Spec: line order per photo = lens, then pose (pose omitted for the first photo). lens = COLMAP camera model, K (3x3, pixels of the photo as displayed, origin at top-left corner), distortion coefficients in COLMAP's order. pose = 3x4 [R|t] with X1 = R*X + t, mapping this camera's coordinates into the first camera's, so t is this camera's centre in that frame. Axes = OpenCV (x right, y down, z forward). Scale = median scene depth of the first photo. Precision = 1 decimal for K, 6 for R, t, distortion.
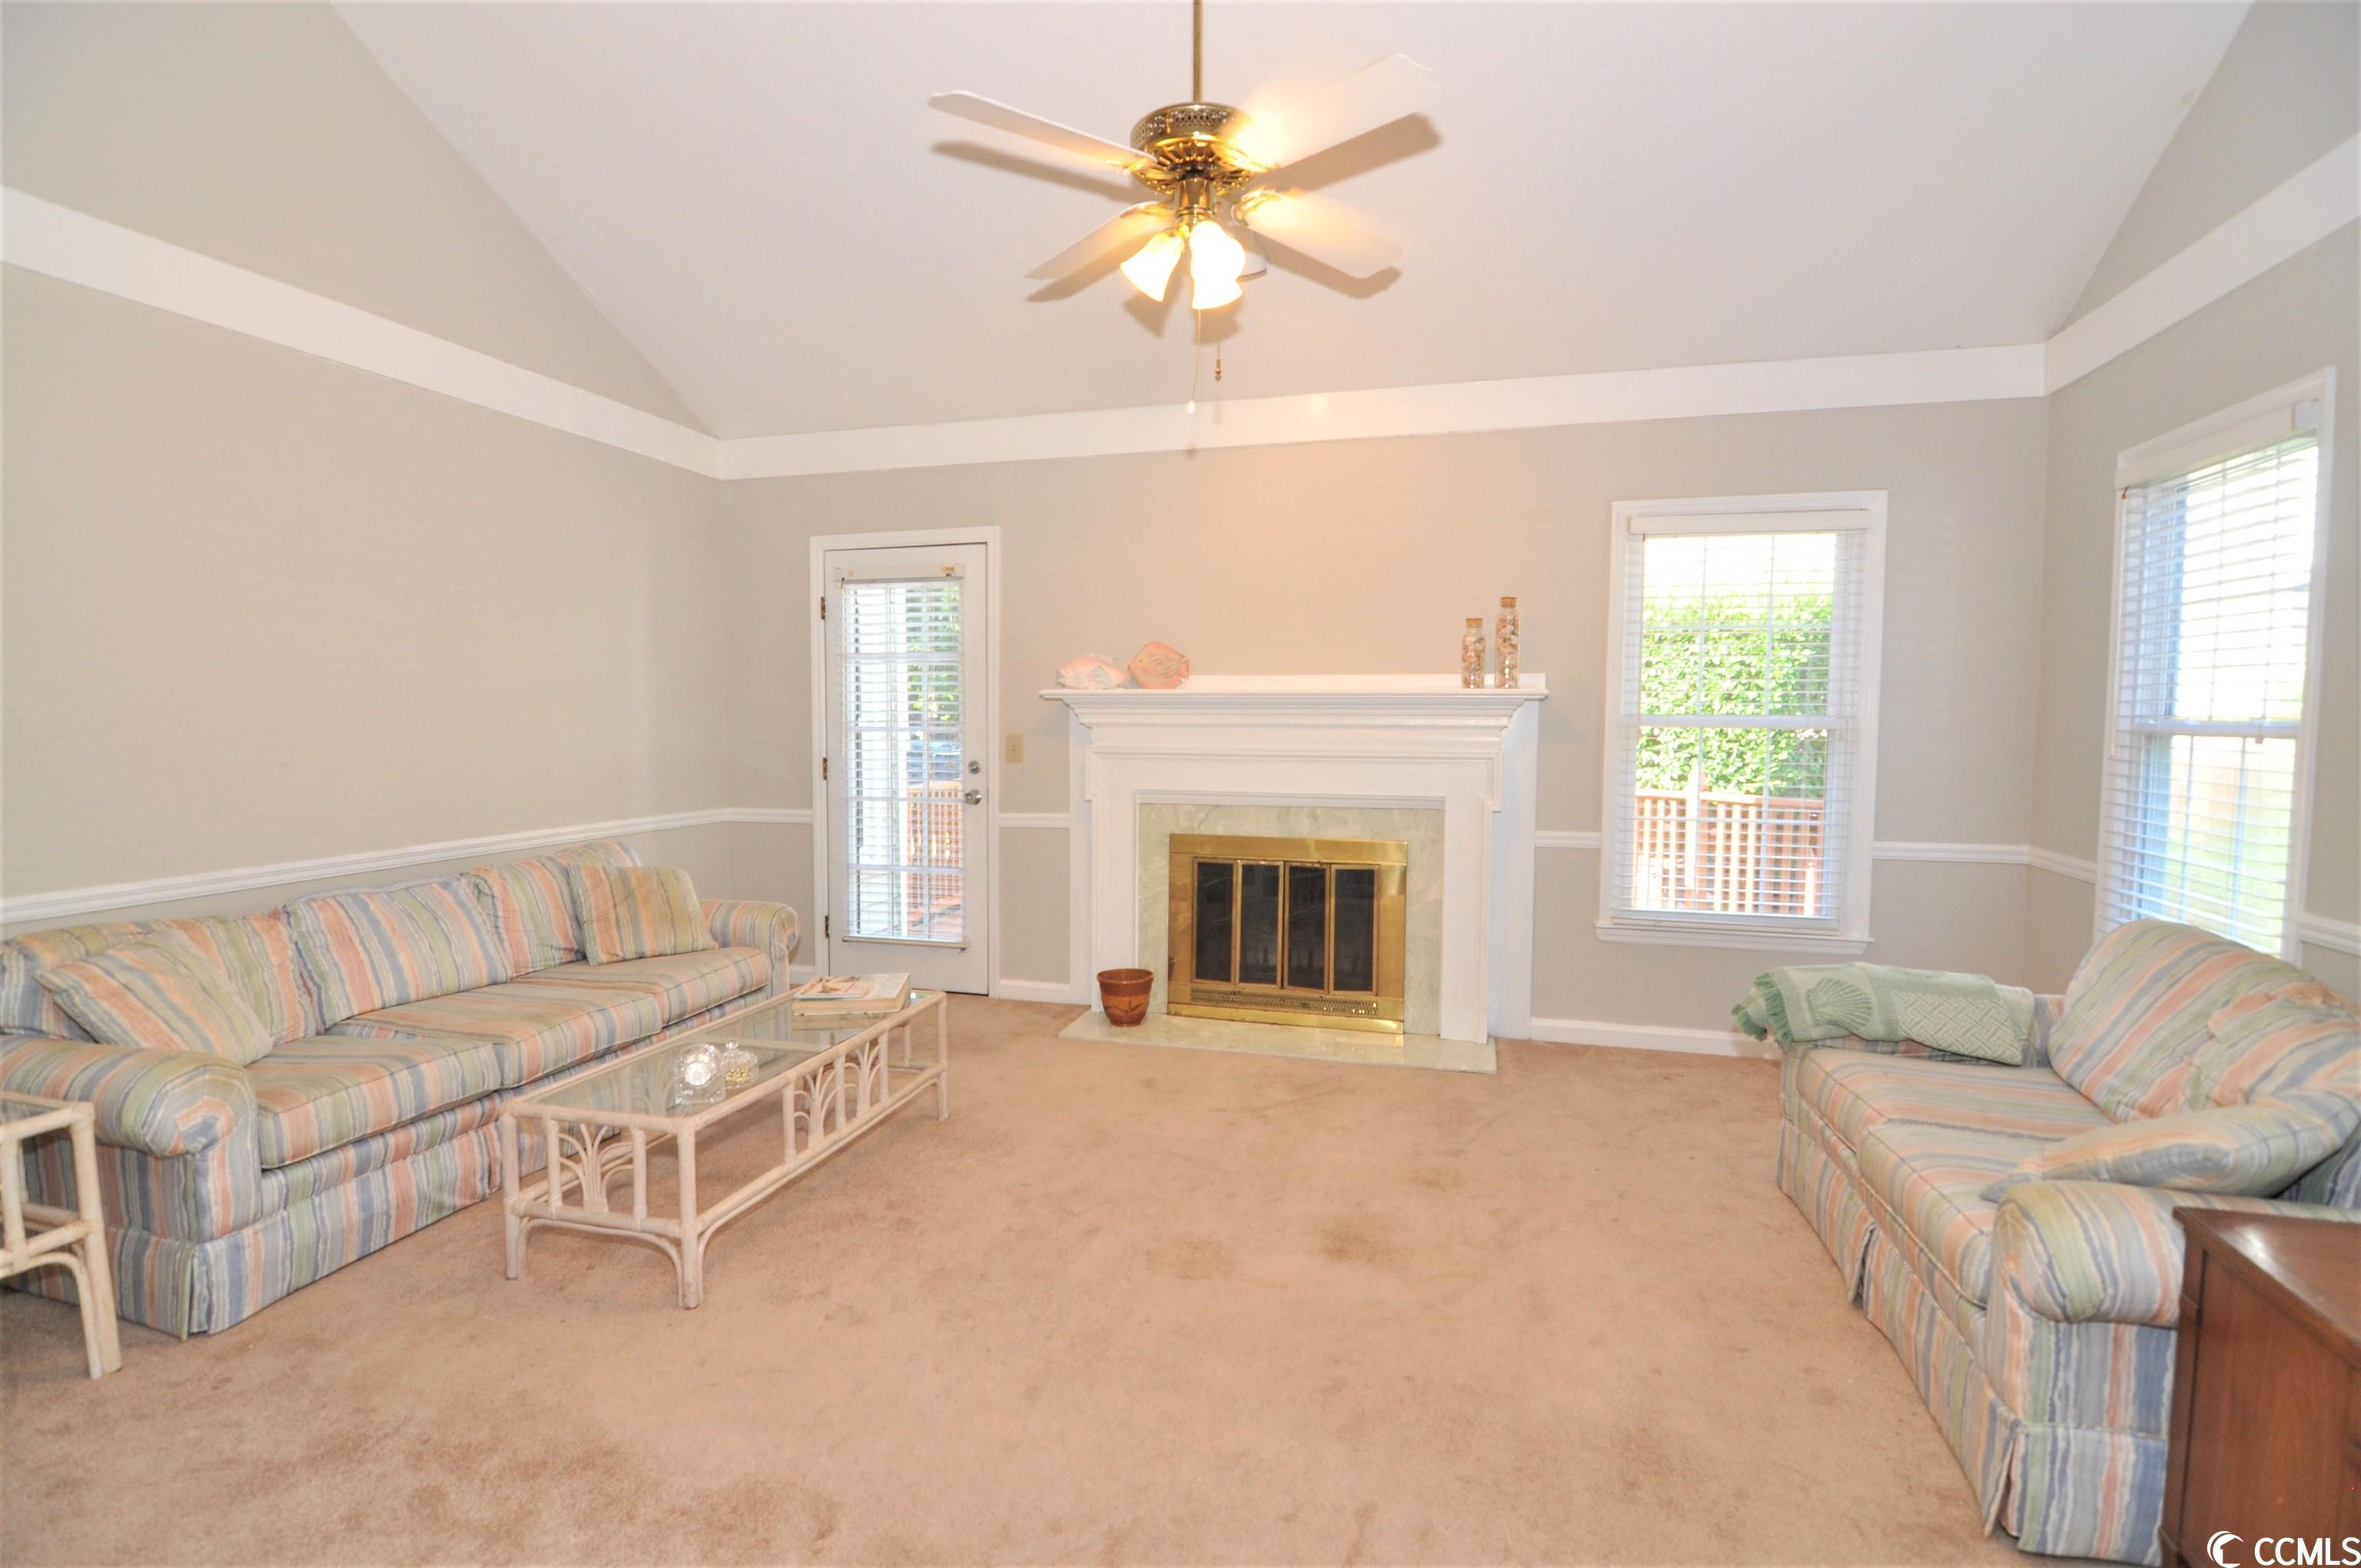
lens RADIAL K [[1137.8, 0, 1160.0], [0, 1137.8, 789.0], [0, 0, 1]] dist [-0.002679, -0.007127]
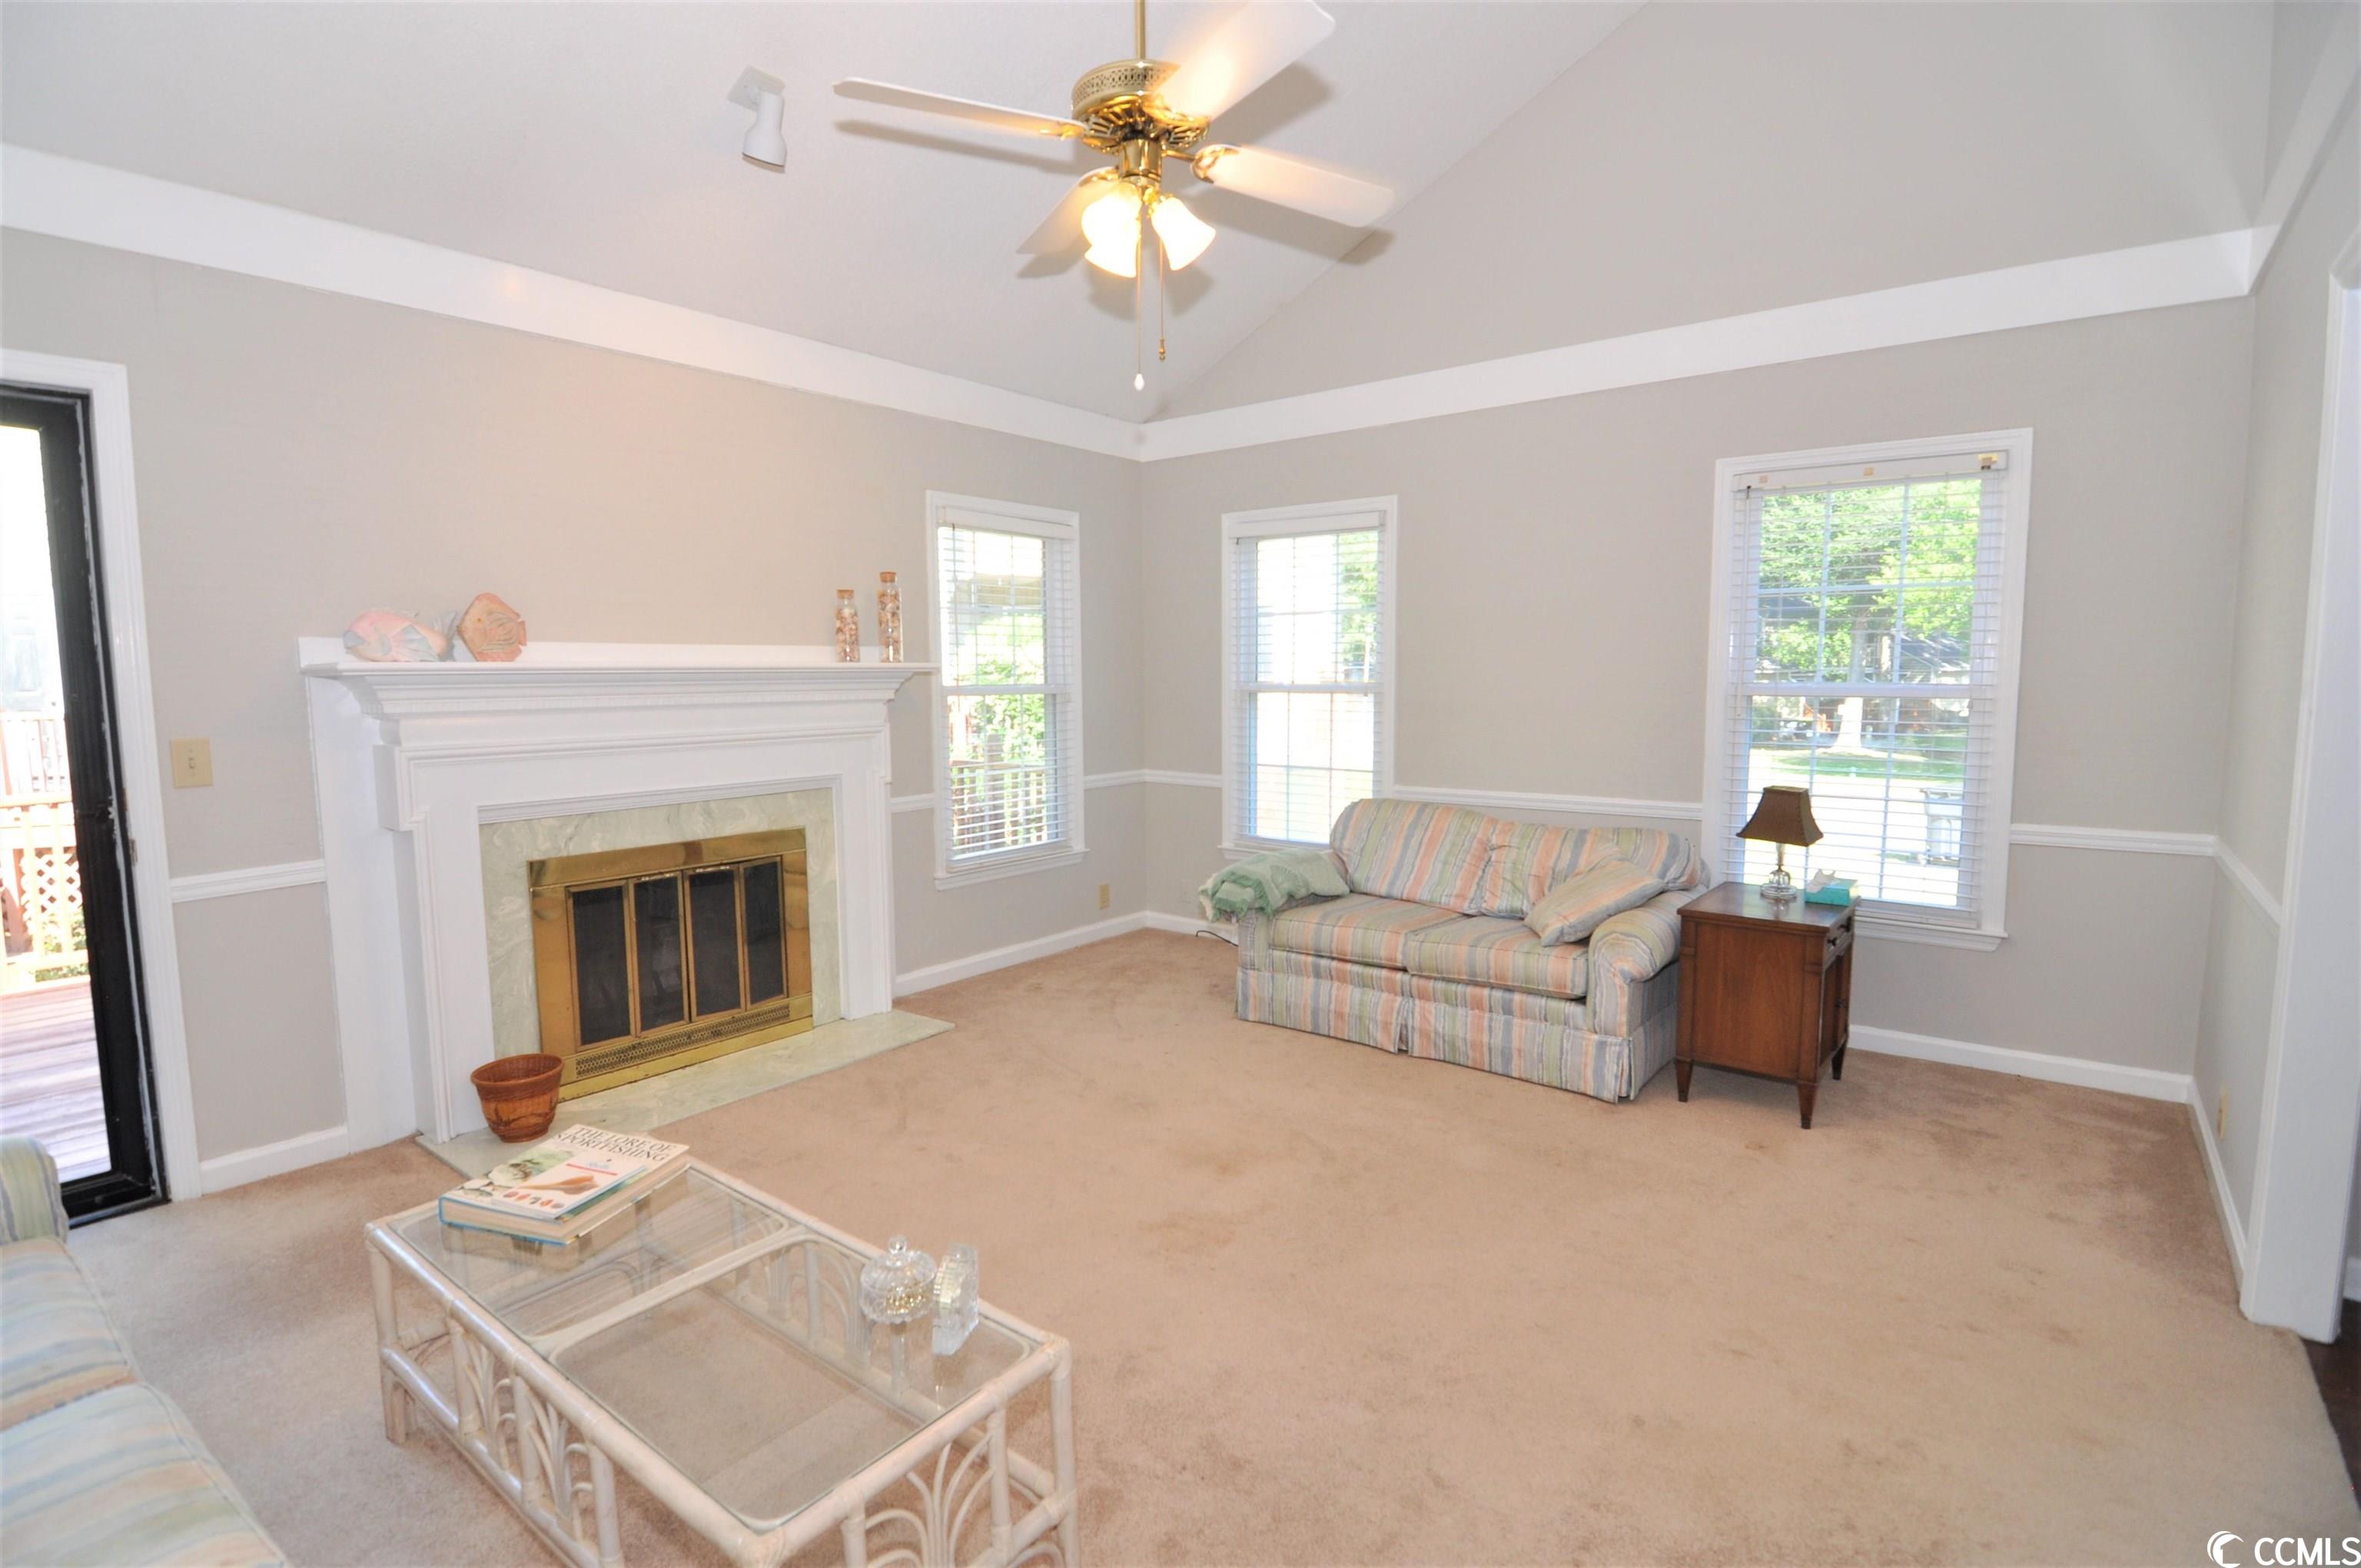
lens RADIAL K [[1137.8, 0, 1173.7], [0, 1137.8, 781.0], [0, 0, 1]] dist [-0.002679, -0.007127]
pose [[0.375968, -0.099064, 0.921322, -0.587001], [0.065241, 0.994631, 0.080323, -0.050615], [-0.924333, 0.029909, 0.380412, 0.403719]]
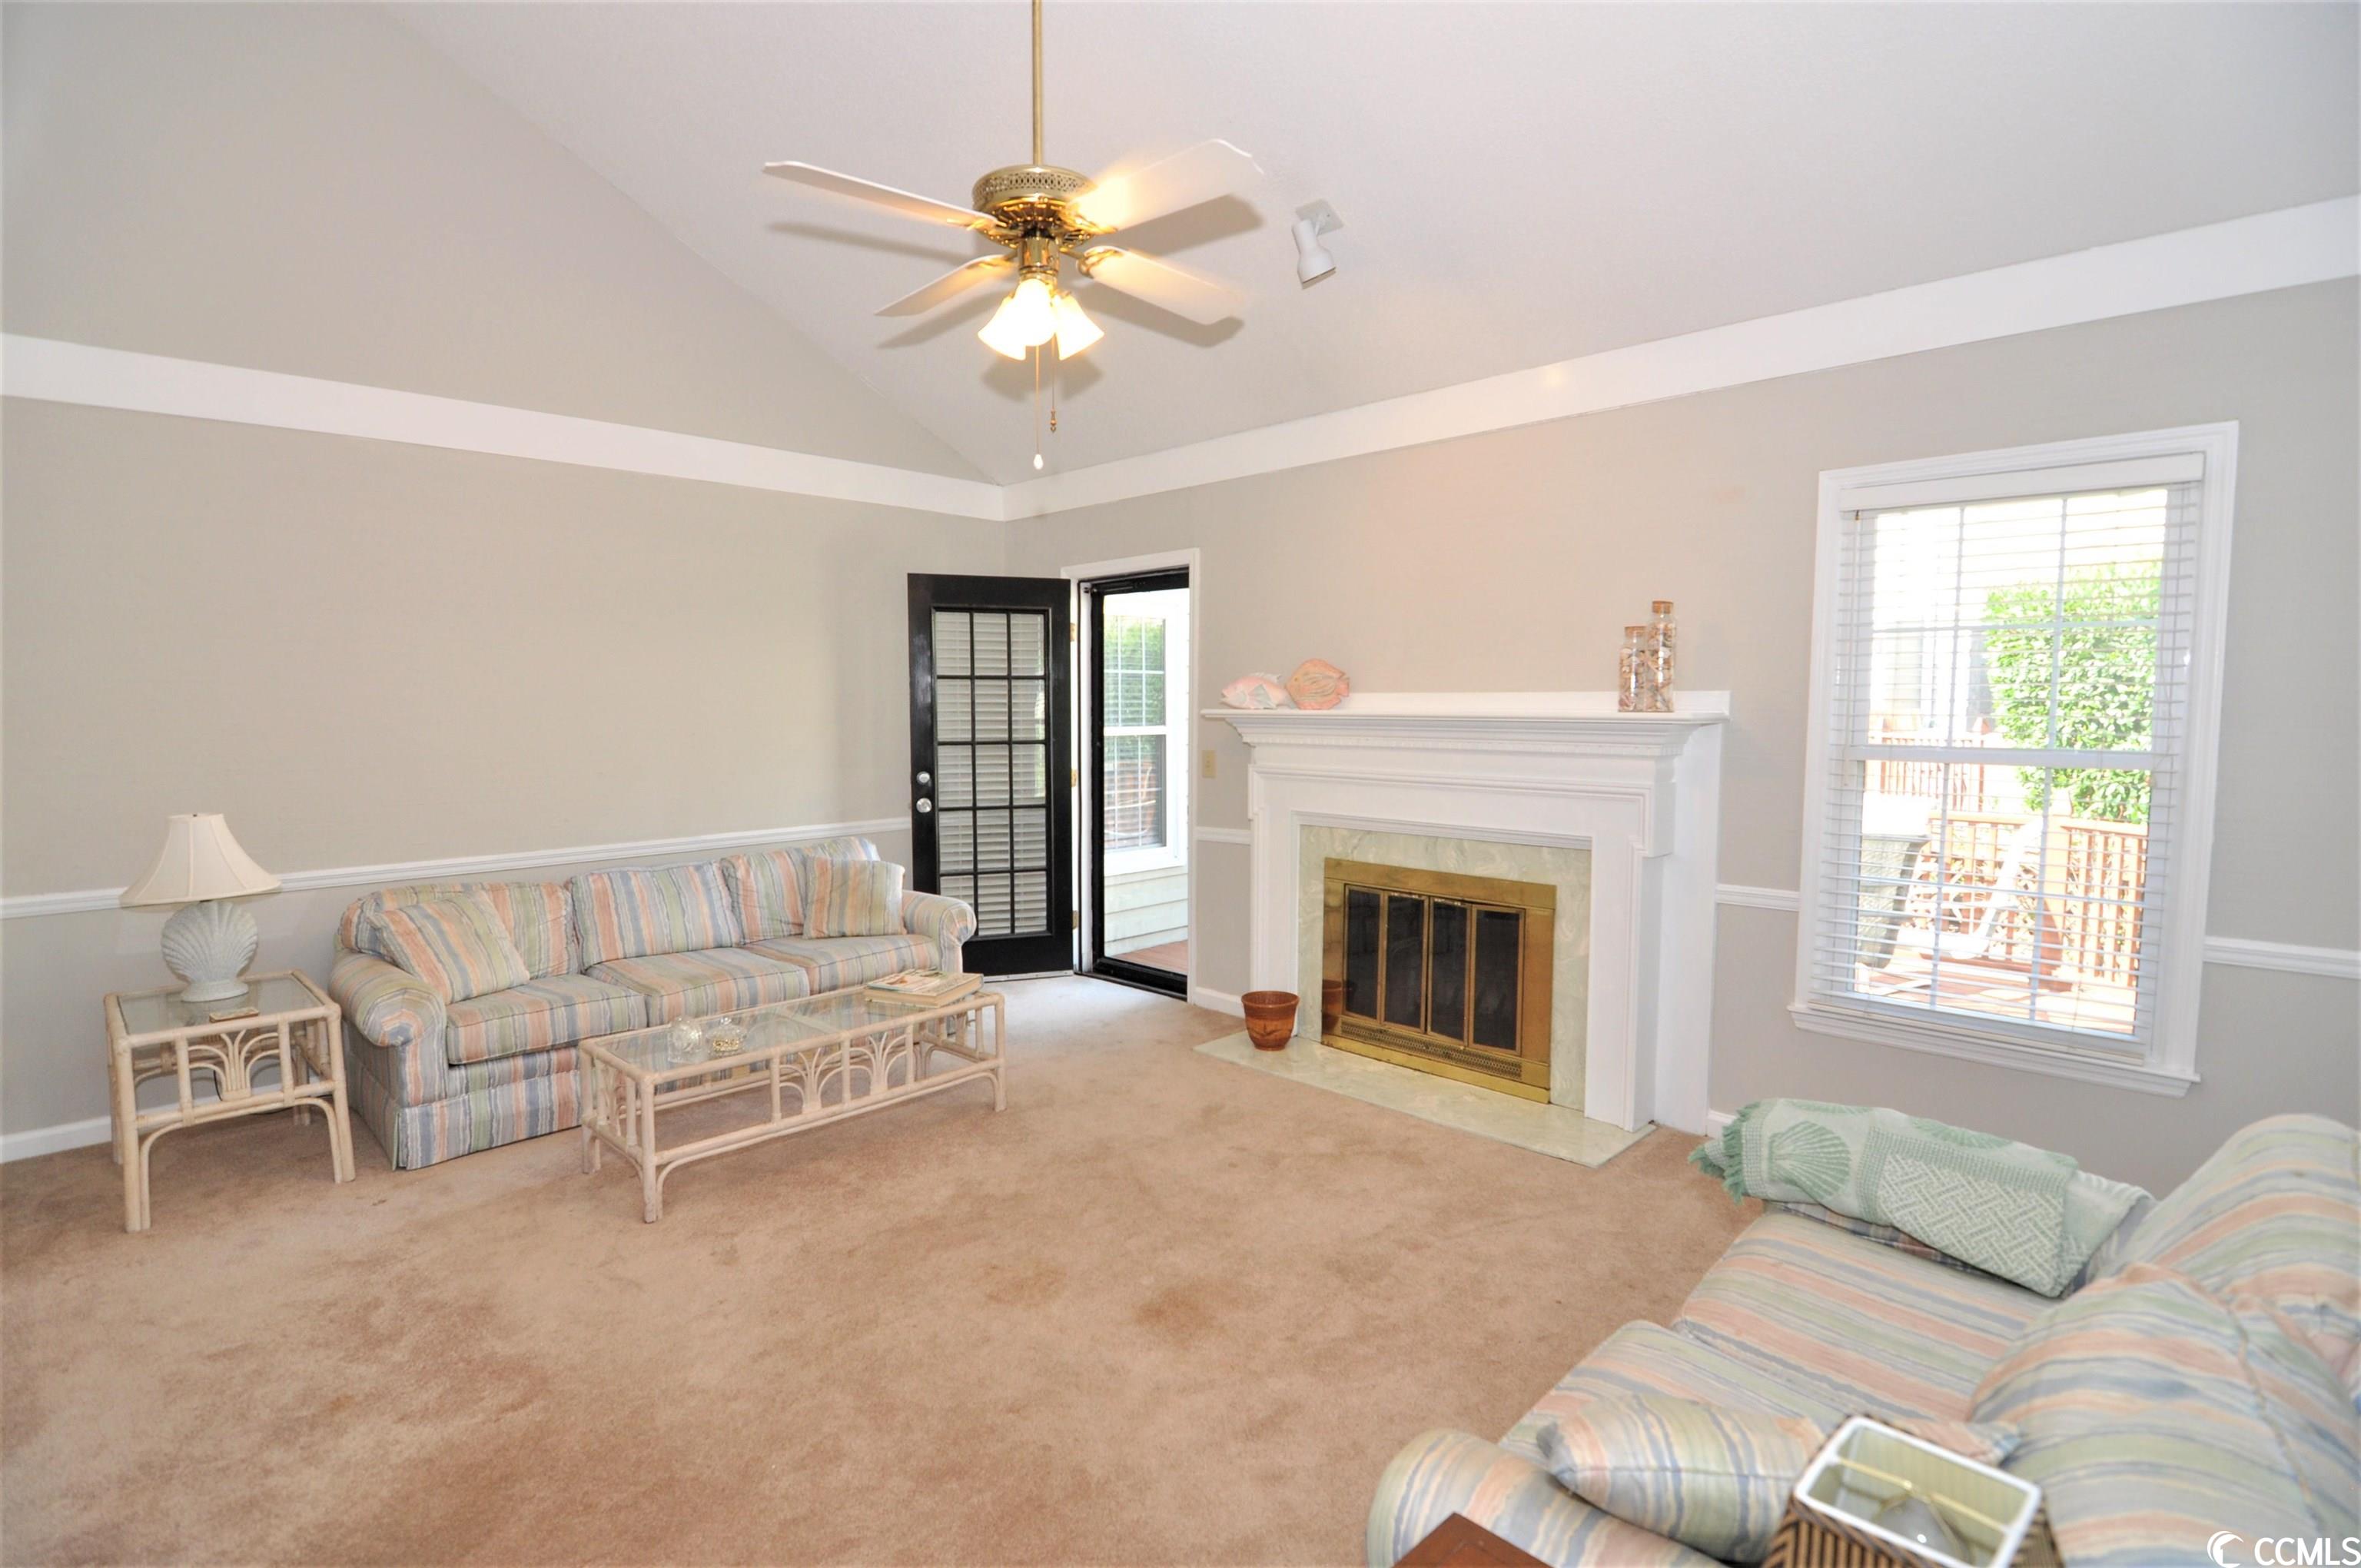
lens RADIAL K [[1137.8, 0, 1159.0], [0, 1137.8, 785.2], [0, 0, 1]] dist [-0.002679, -0.007127]
pose [[0.873924, 0.030925, -0.485078, 0.415172], [-0.025936, 0.999519, 0.016995, -0.041538], [0.485370, -0.002271, 0.874306, 0.100947]]
